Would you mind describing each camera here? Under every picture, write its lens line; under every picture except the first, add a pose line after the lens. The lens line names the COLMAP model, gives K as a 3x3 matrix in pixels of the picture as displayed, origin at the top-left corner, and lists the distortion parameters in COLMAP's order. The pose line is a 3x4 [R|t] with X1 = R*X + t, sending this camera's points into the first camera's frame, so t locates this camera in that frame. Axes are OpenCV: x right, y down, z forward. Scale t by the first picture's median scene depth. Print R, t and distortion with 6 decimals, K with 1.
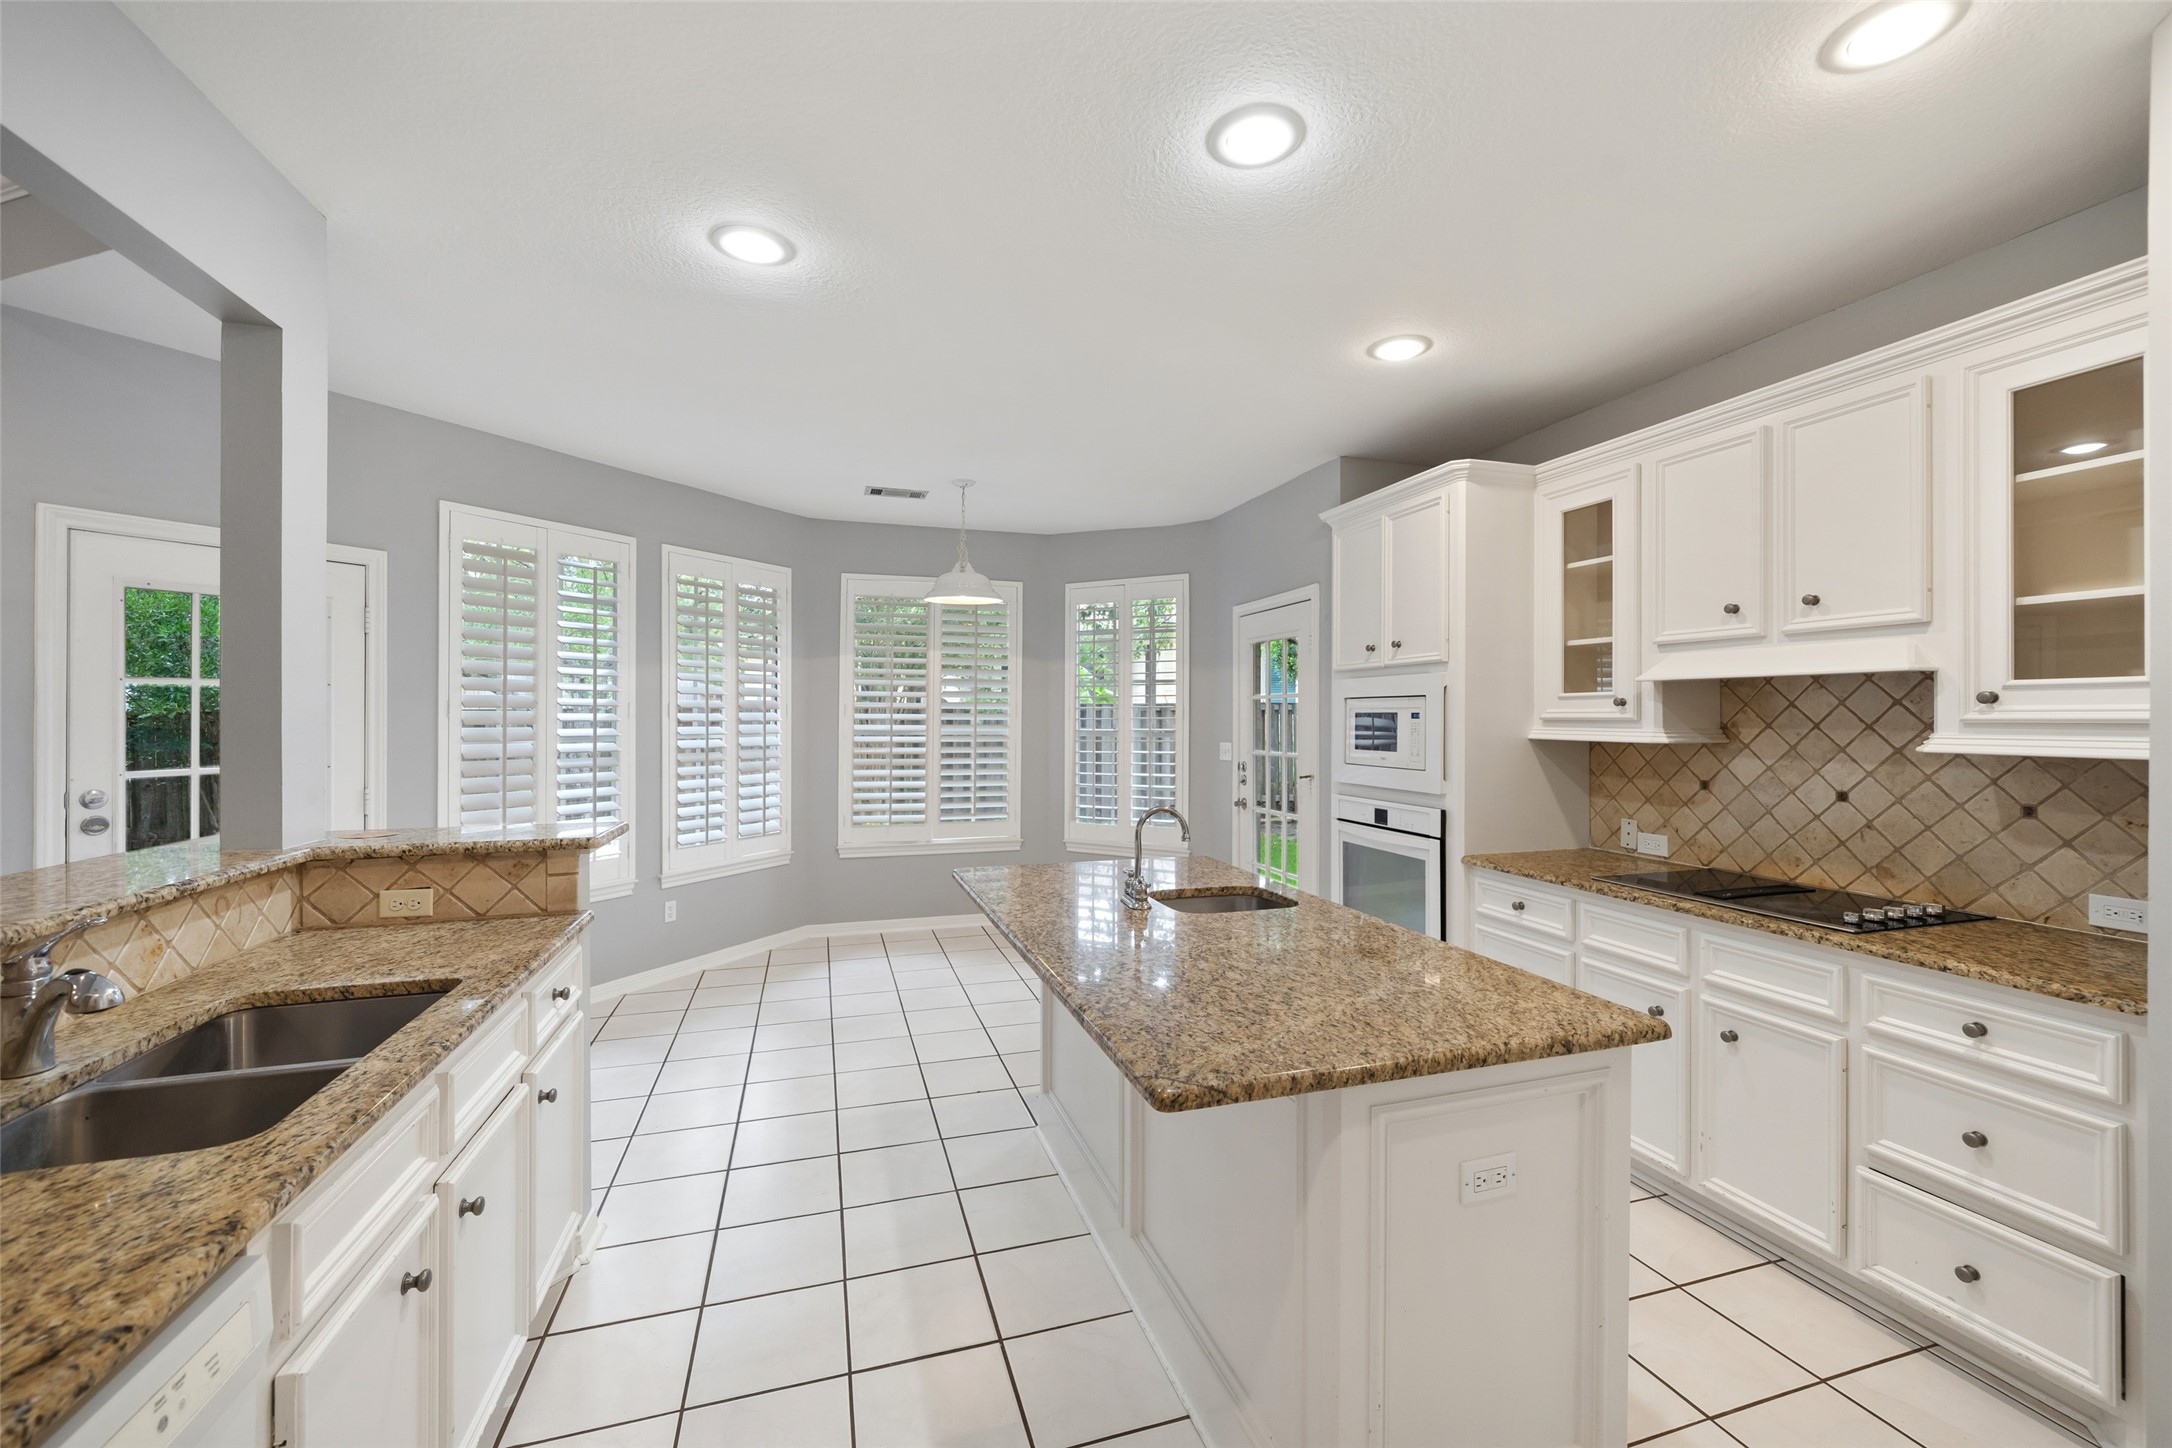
lens RADIAL K [[870.7, 0, 1092.0], [0, 870.7, 720.8], [0, 0, 1]] dist [-0.004108, -0.000411]
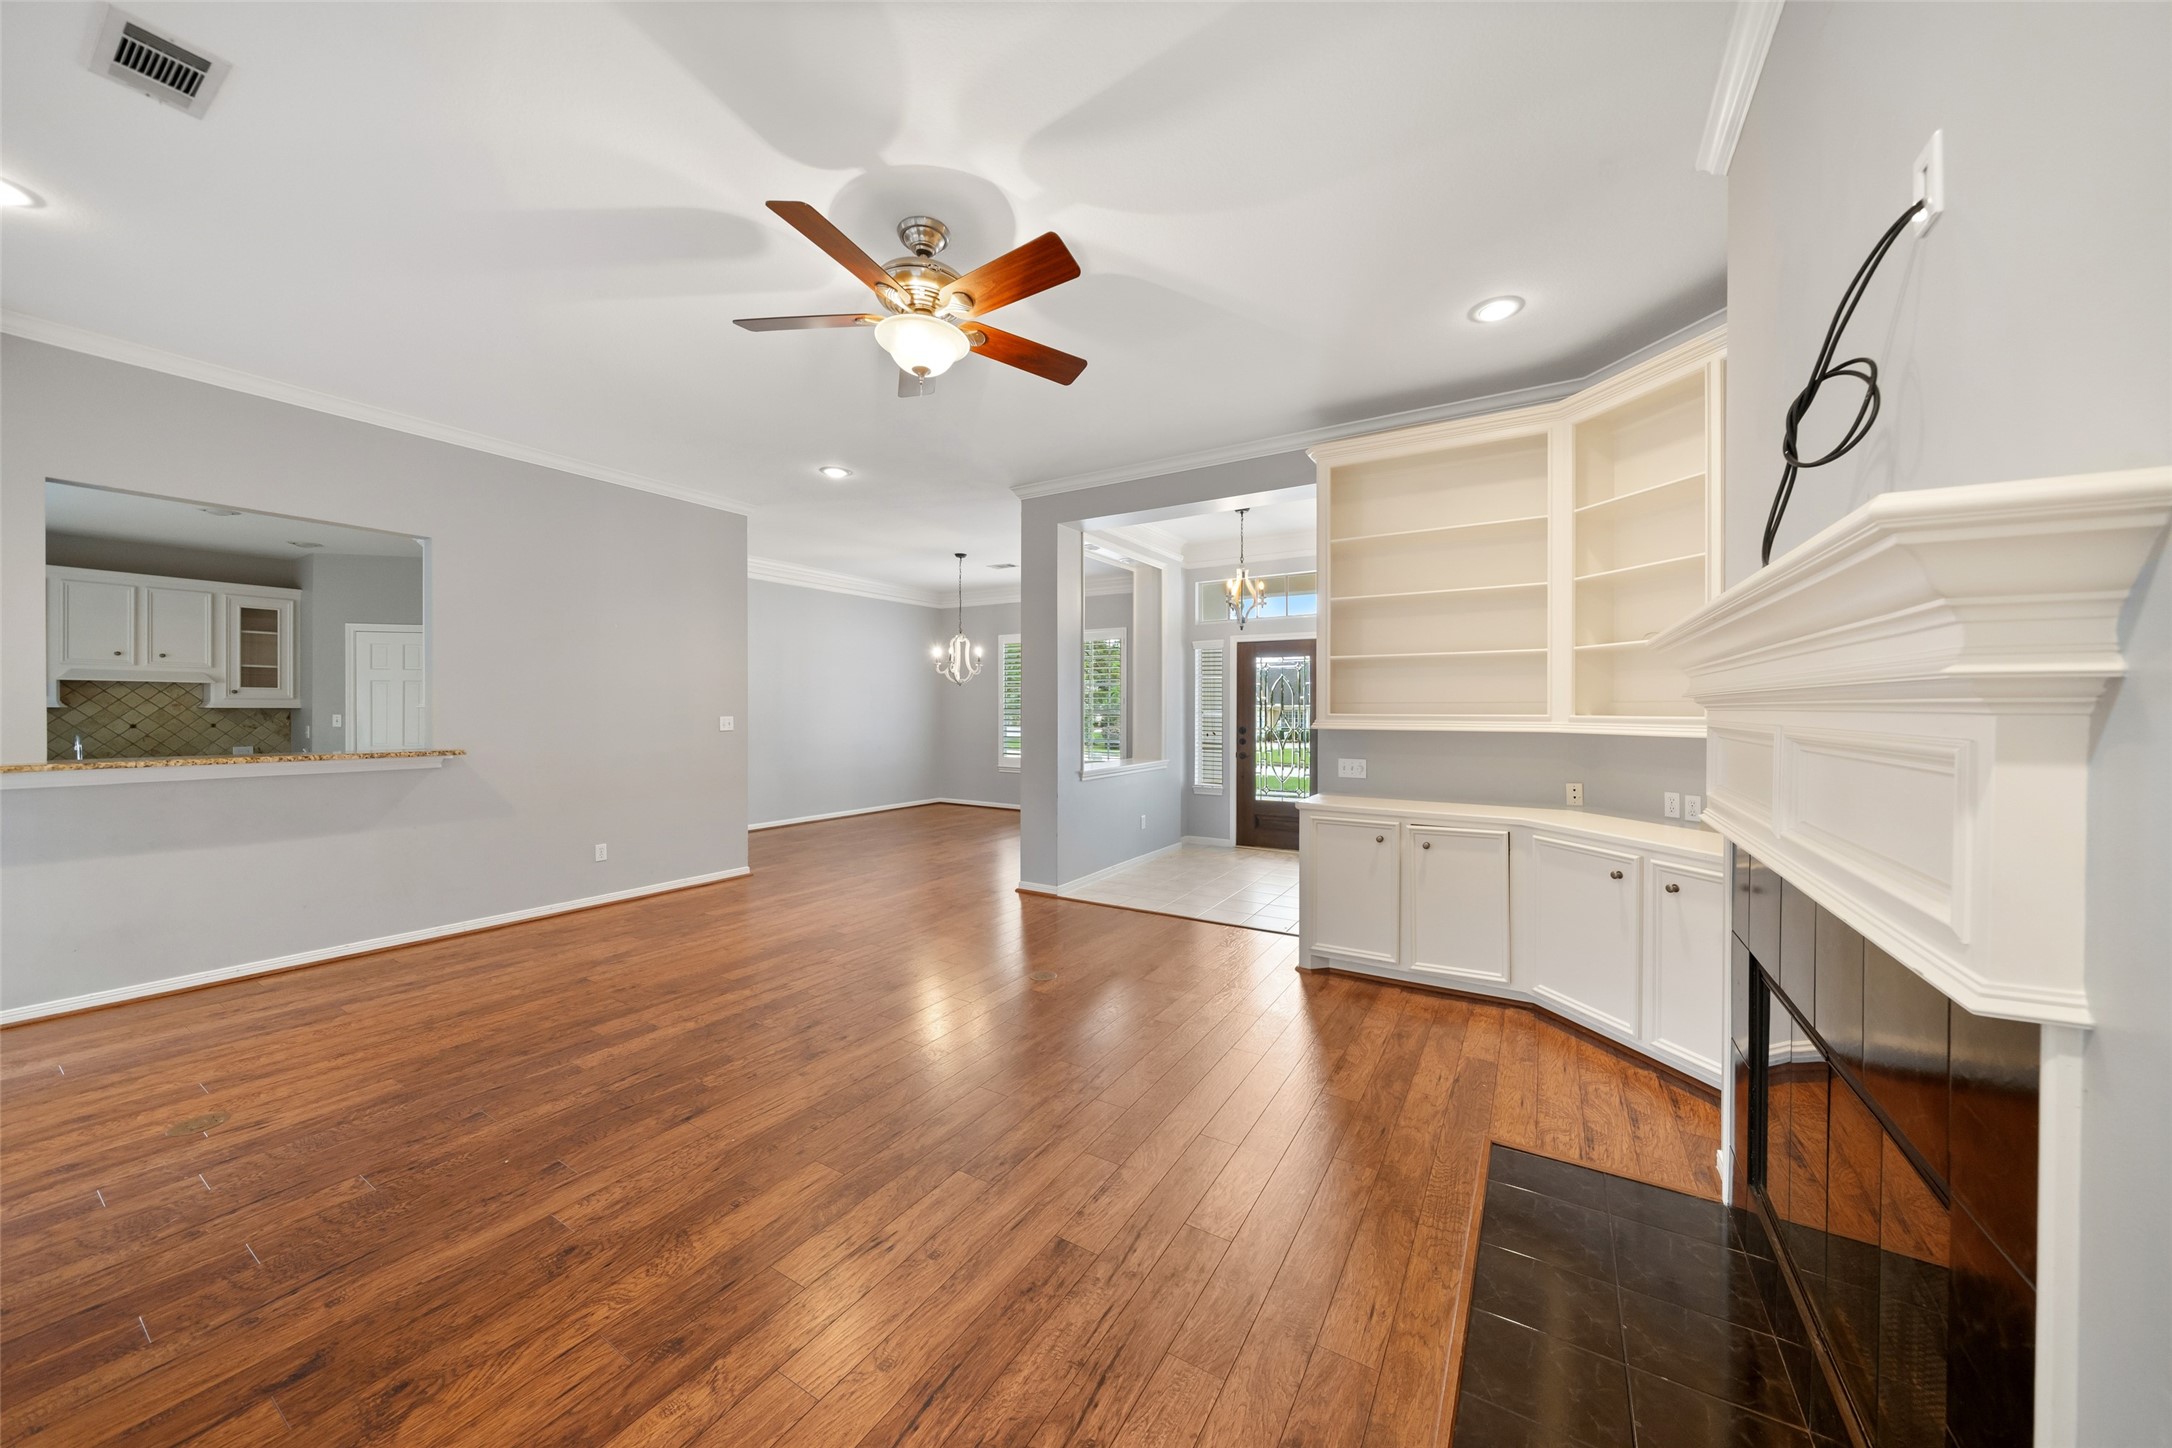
lens RADIAL K [[749.2, 0, 1088.7], [0, 749.2, 707.4], [0, 0, 1]] dist [-0.006684, 0.000537]
pose [[-0.655693, -0.000270, 0.755027, -1.692757], [0.001315, 0.999998, 0.001500, 0.017752], [-0.755026, 0.001976, -0.655692, 0.169255]]
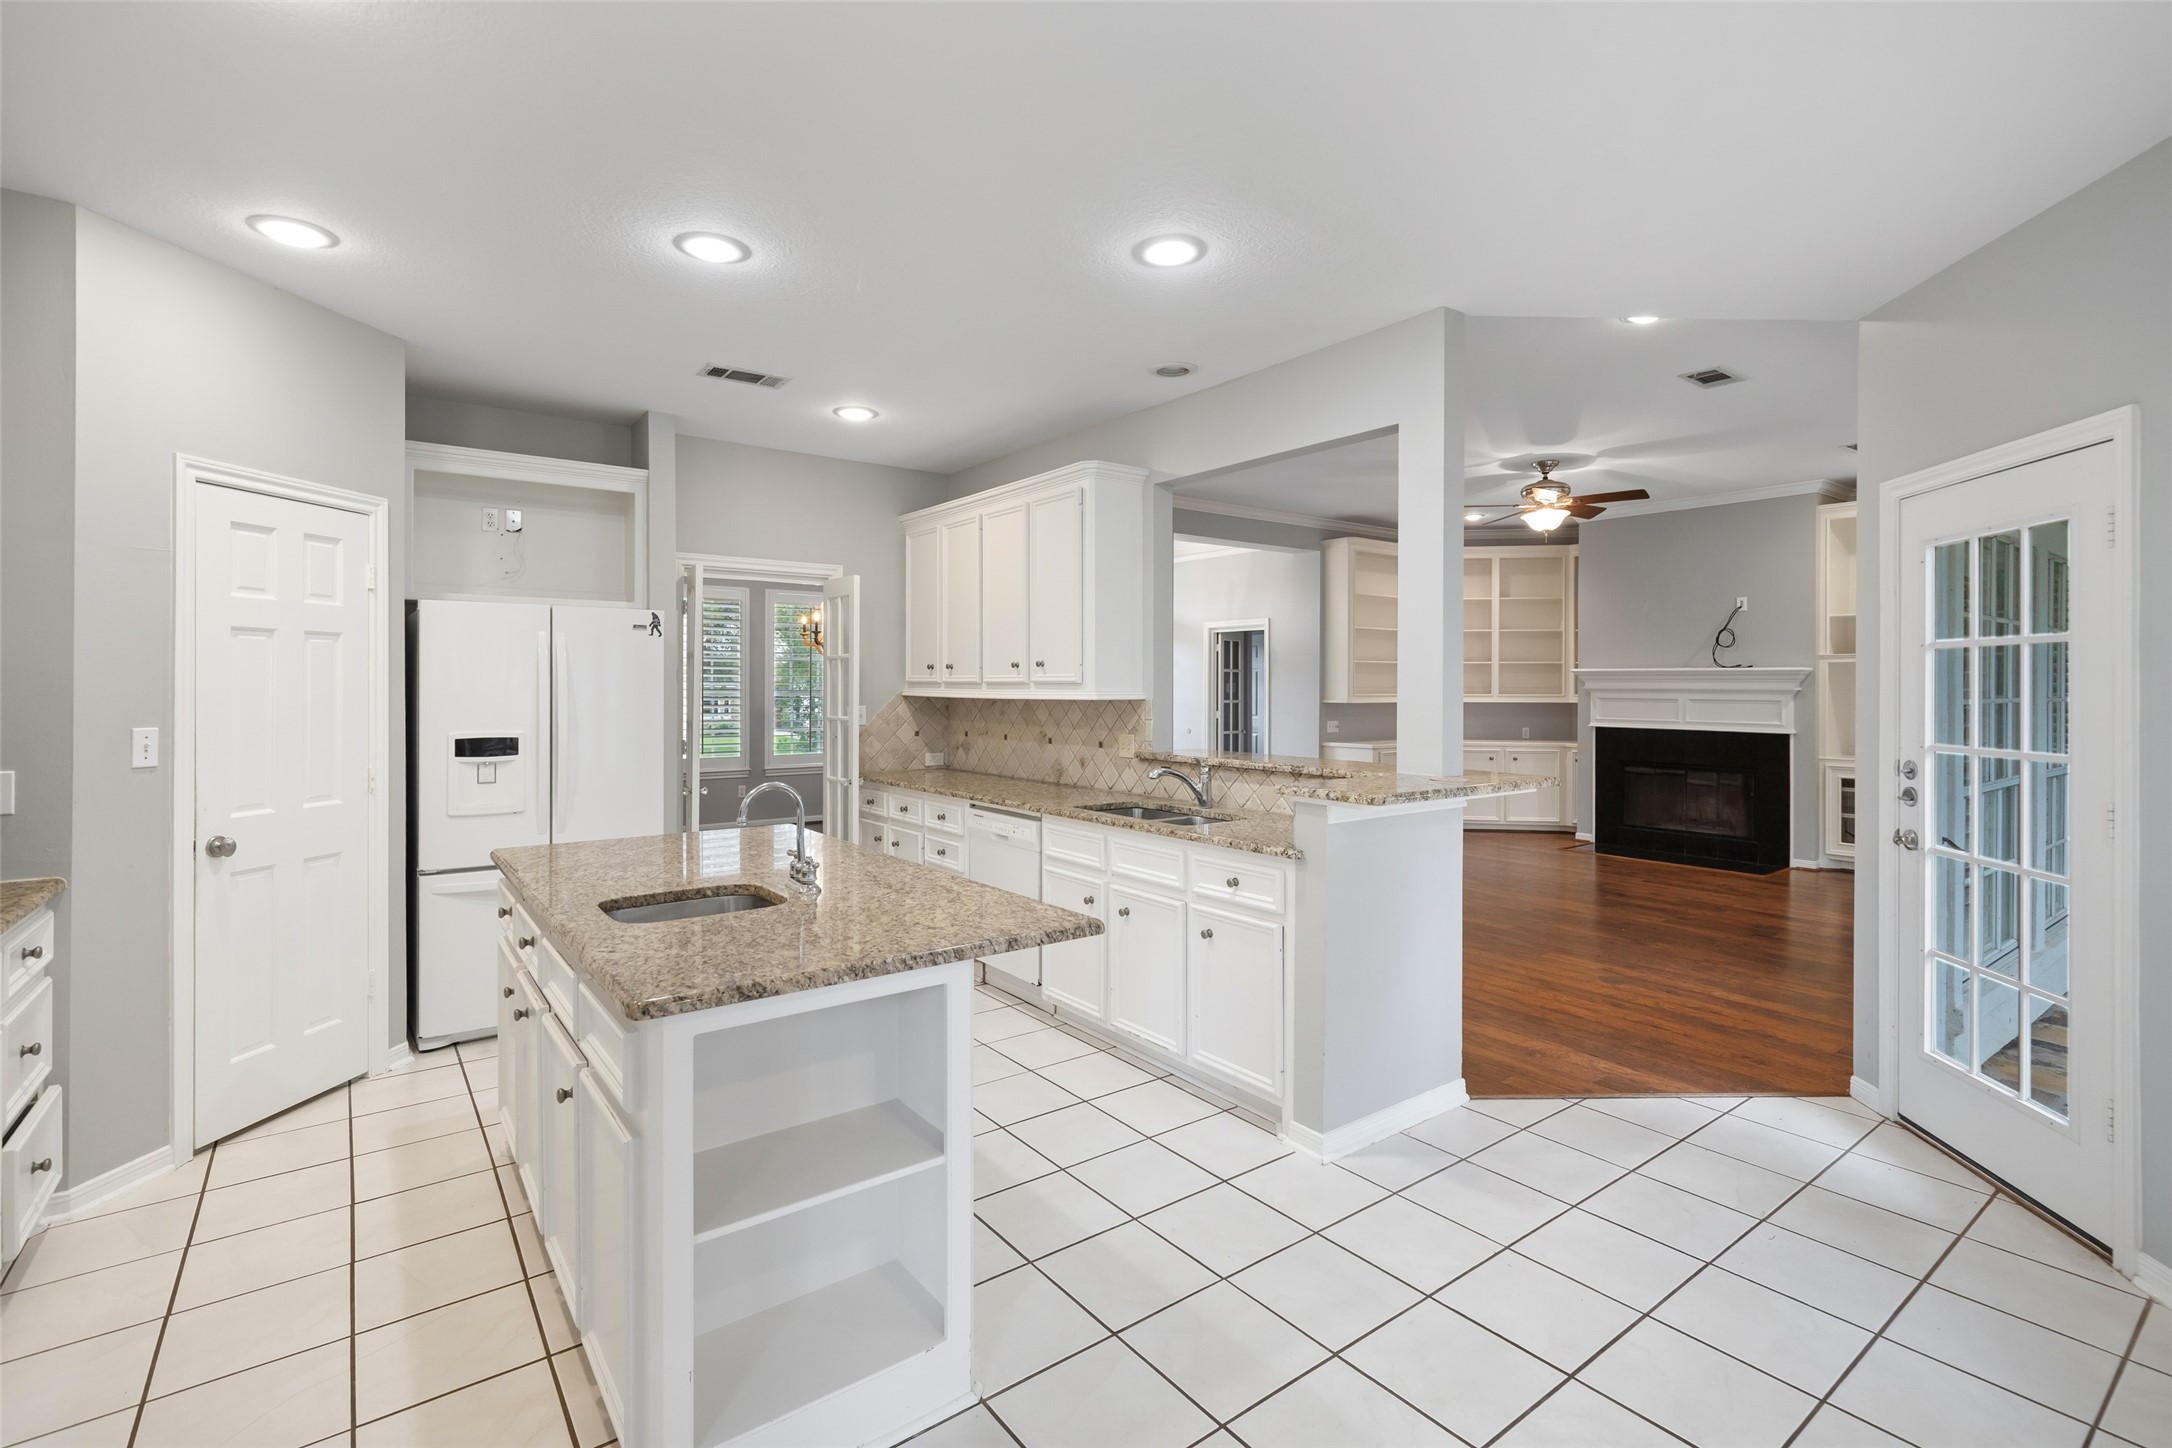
lens RADIAL K [[994.3, 0, 1091.1], [0, 994.3, 684.0], [0, 0, 1]] dist [0.001974, 0.001996]
pose [[-0.942301, -0.002898, -0.334756, 0.065316], [-0.005093, 0.999971, 0.005678, -0.003854], [0.334729, 0.007055, -0.942288, 1.148495]]
